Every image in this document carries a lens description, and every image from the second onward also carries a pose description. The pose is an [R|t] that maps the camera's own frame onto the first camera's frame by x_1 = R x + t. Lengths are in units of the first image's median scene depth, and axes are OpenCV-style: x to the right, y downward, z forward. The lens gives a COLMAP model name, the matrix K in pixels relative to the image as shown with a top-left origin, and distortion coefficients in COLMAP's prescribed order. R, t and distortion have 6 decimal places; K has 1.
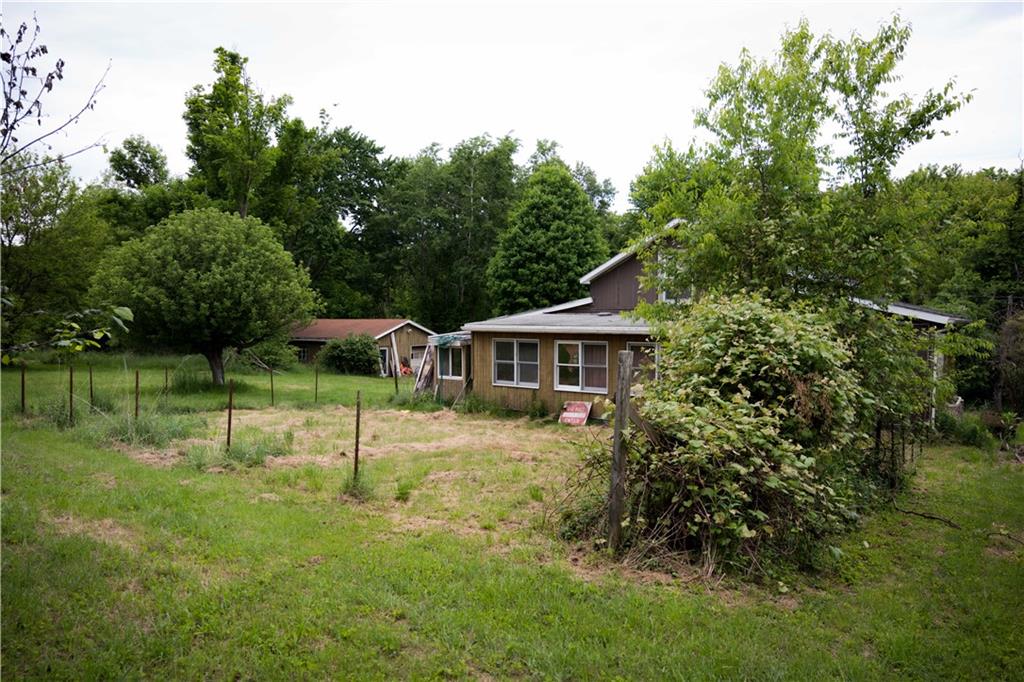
lens RADIAL K [[694.5, 0, 511.8], [0, 694.5, 341.5], [0, 0, 1]] dist [-0.006892, -0.000390]
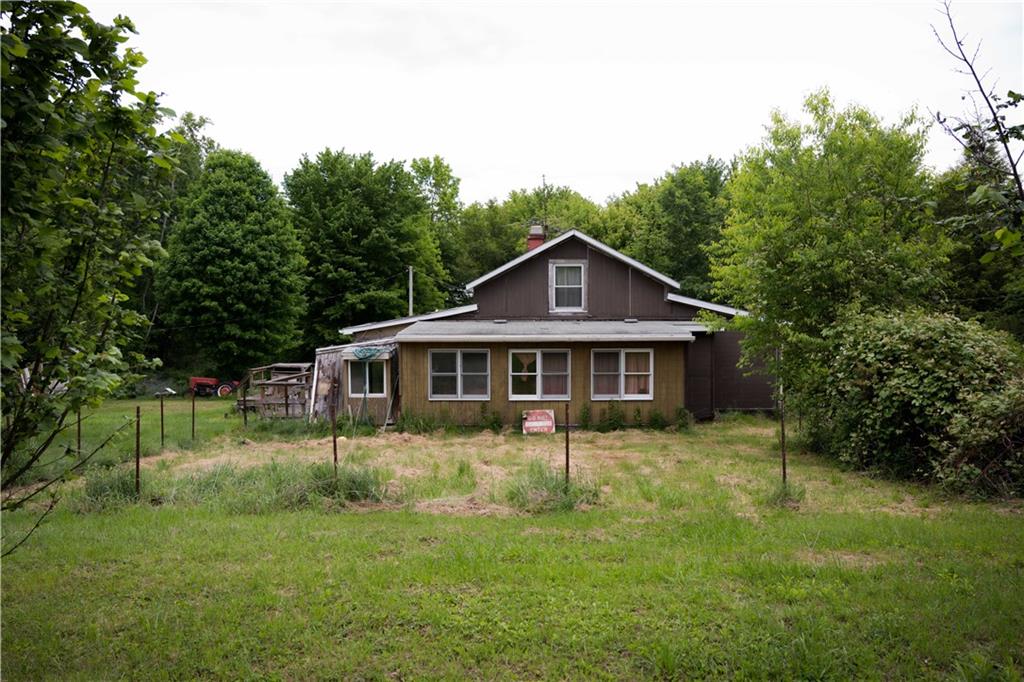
lens RADIAL K [[749.7, 0, 511.7], [0, 749.7, 338.1], [0, 0, 1]] dist [-0.002557, -0.000297]
pose [[0.829028, -0.019288, 0.558874, -0.436018], [0.025828, 0.999659, -0.003813, -0.011200], [-0.558610, 0.017596, 0.829244, 0.103489]]
